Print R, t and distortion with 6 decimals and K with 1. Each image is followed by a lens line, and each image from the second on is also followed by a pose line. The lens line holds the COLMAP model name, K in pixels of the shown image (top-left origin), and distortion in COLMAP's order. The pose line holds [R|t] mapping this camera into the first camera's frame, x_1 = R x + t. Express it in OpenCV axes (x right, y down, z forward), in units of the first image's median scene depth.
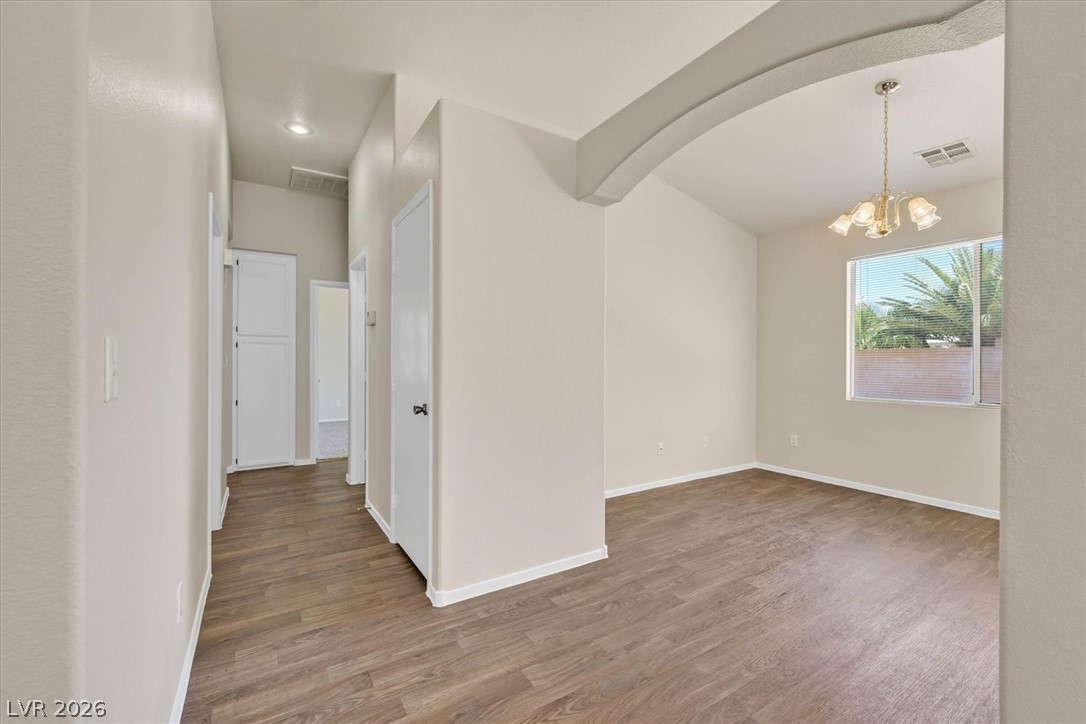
lens RADIAL K [[448.4, 0, 537.2], [0, 448.4, 363.8], [0, 0, 1]] dist [0.000474, -0.000075]
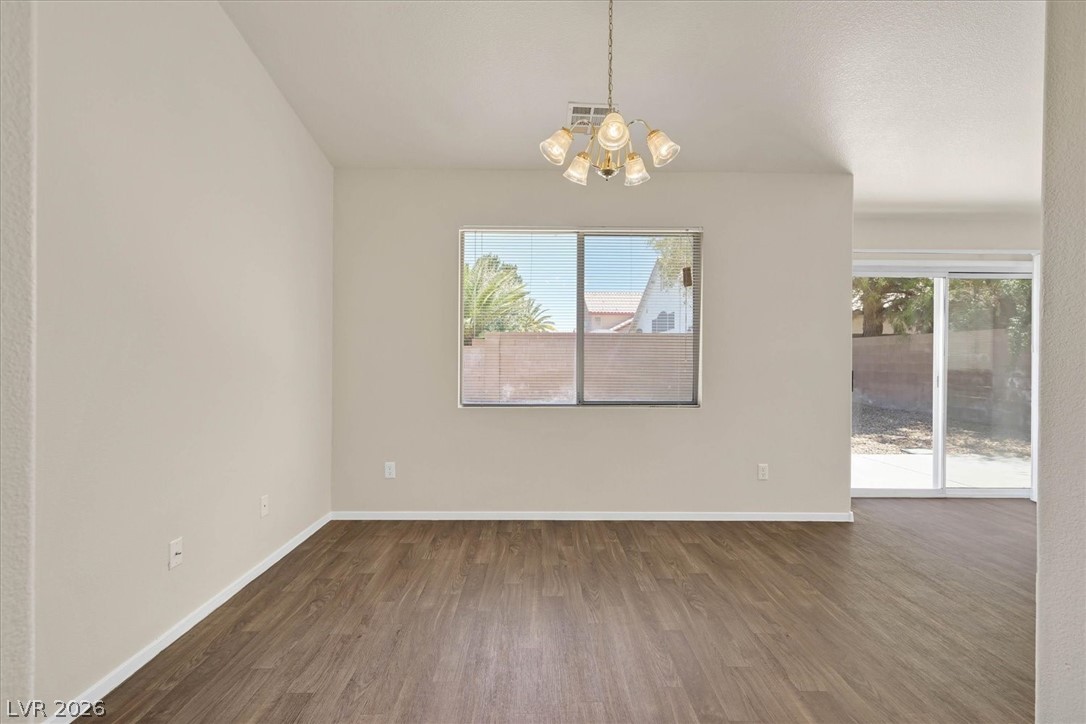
lens RADIAL K [[480.7, 0, 550.7], [0, 480.7, 363.4], [0, 0, 1]] dist [0.003996, 0.000457]
pose [[0.495823, -0.001053, 0.868423, 0.058436], [-0.005910, 0.999972, 0.004587, 0.000445], [-0.868403, -0.007407, 0.495803, 0.524696]]
